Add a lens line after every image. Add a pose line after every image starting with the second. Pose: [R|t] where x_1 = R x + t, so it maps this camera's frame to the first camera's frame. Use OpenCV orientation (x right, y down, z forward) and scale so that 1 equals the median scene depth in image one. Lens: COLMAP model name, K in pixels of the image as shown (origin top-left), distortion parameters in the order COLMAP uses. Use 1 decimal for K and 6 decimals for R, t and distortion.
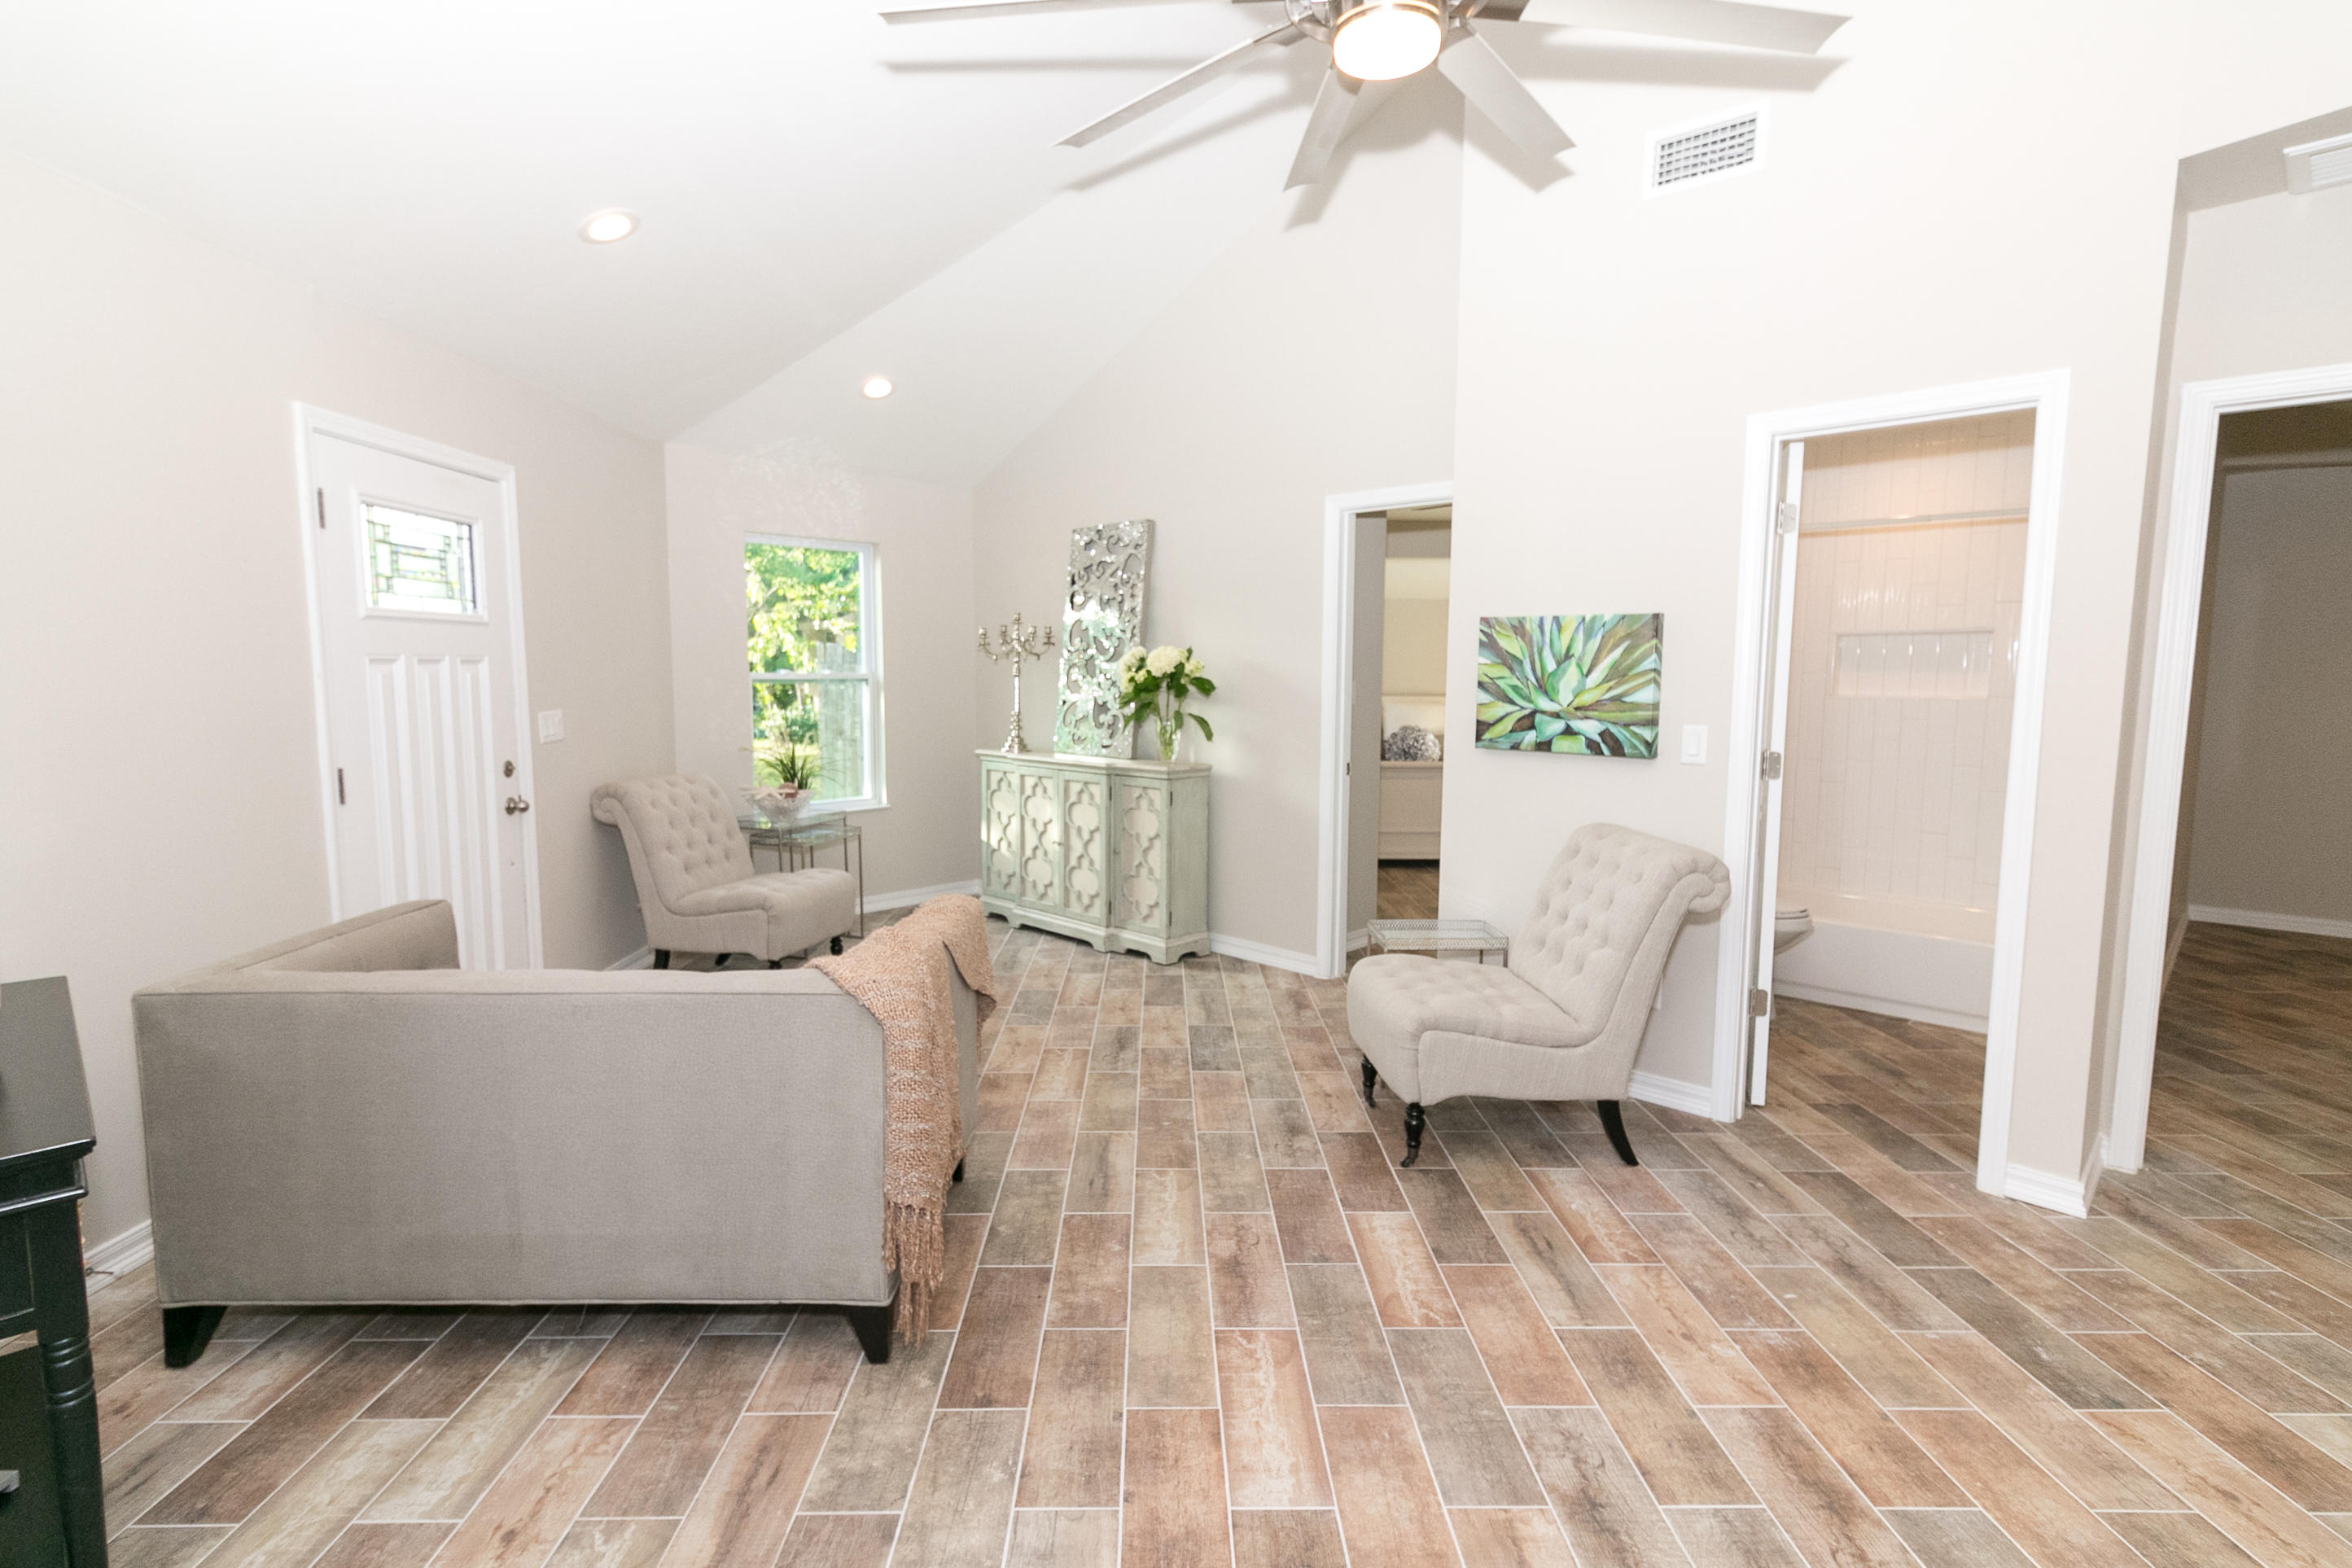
lens RADIAL K [[1113.6, 0, 1171.1], [0, 1113.6, 785.5], [0, 0, 1]] dist [0.004150, 0.000812]
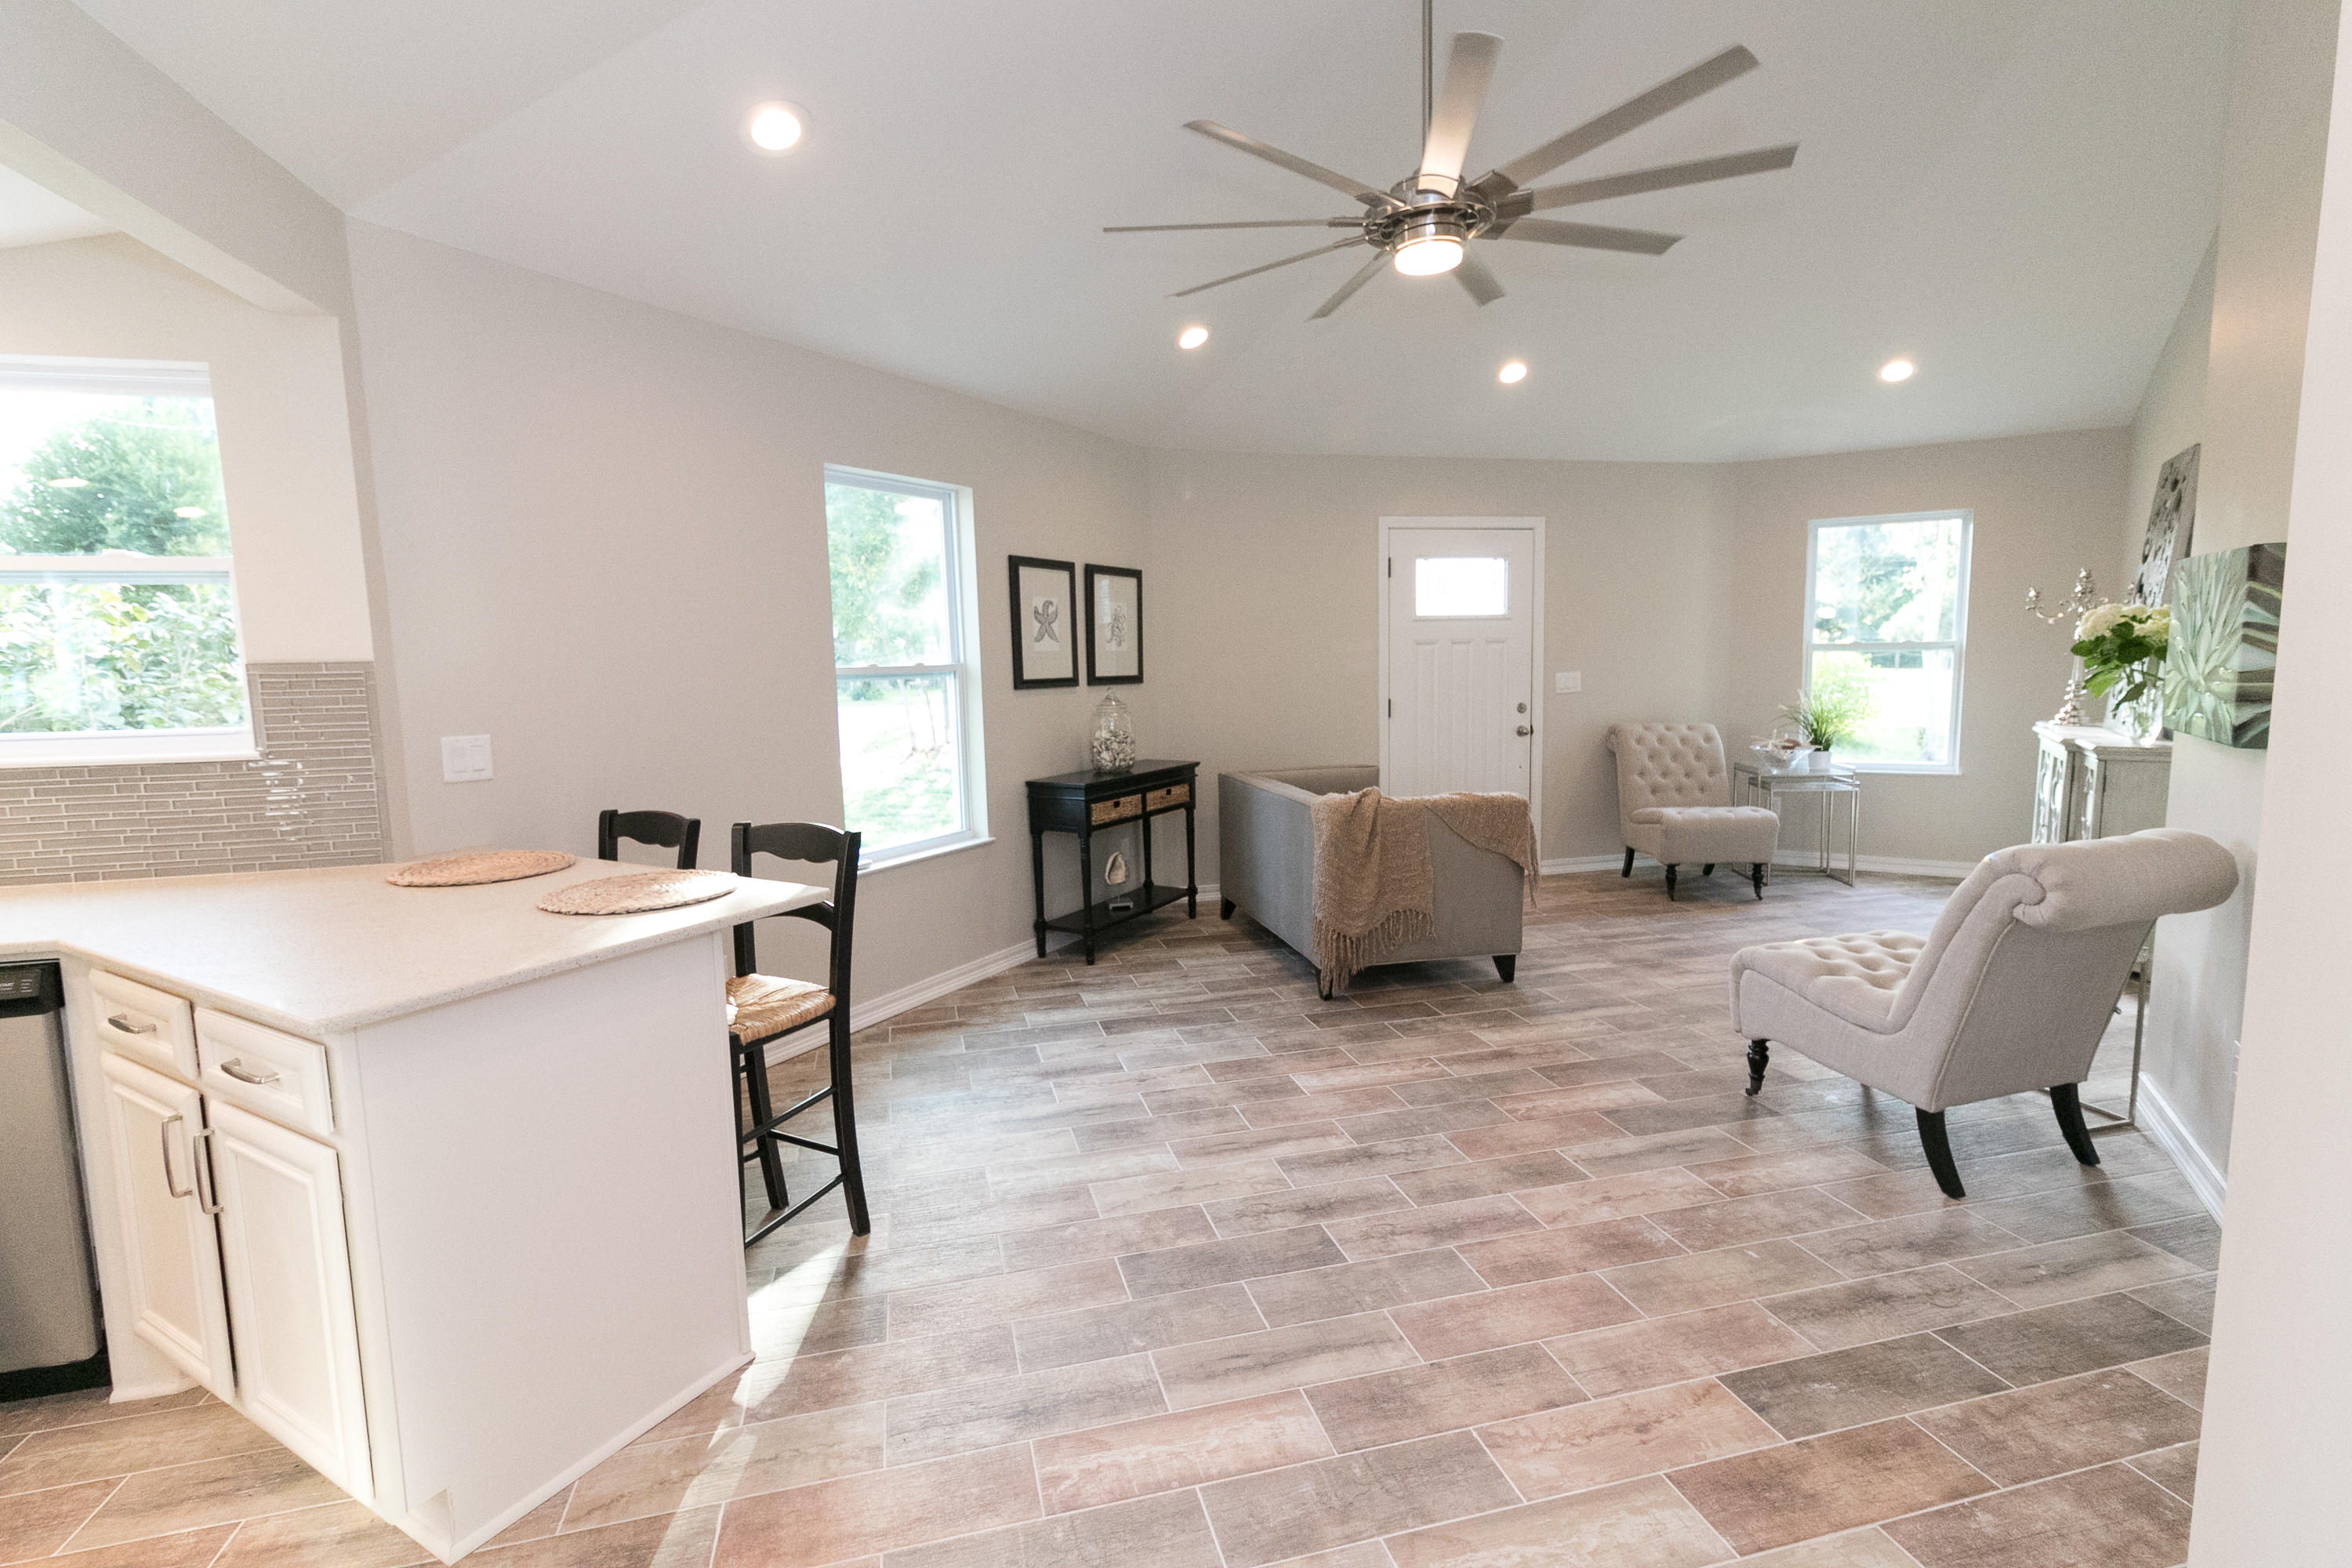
lens RADIAL K [[1113.6, 0, 1199.7], [0, 1113.6, 780.1], [0, 0, 1]] dist [0.004150, 0.000812]
pose [[0.247400, 0.101685, -0.963563, 1.530104], [-0.078325, 0.993322, 0.084715, -0.019219], [0.965742, 0.054513, 0.253713, 0.261835]]
